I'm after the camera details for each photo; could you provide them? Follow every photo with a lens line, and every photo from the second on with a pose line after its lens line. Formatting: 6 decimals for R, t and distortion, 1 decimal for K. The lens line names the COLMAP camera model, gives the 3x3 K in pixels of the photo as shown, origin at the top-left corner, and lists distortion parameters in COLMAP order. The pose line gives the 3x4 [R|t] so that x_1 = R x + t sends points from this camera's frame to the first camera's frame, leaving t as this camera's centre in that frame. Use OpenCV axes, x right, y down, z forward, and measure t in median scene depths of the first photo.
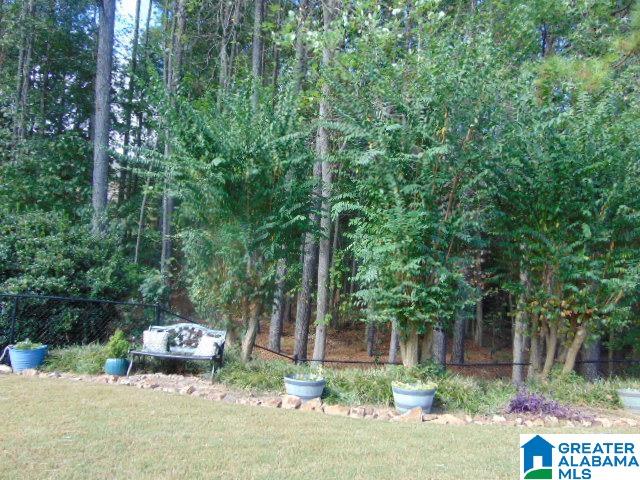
lens RADIAL K [[478.6, 0, 317.7], [0, 478.6, 236.6], [0, 0, 1]] dist [-0.033684, 0.066859]
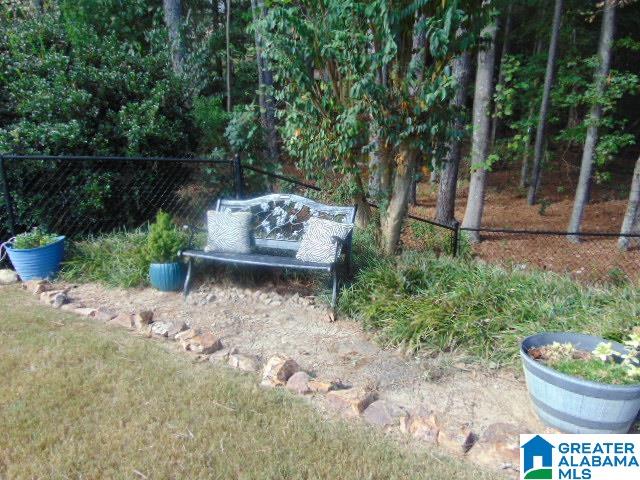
lens RADIAL K [[478.6, 0, 317.7], [0, 478.6, 236.6], [0, 0, 1]] dist [-0.033684, 0.066859]
pose [[0.970494, -0.004433, -0.241084, -0.097503], [0.083954, 0.943484, 0.320609, 0.054058], [0.226037, -0.331390, 0.916018, 0.469802]]
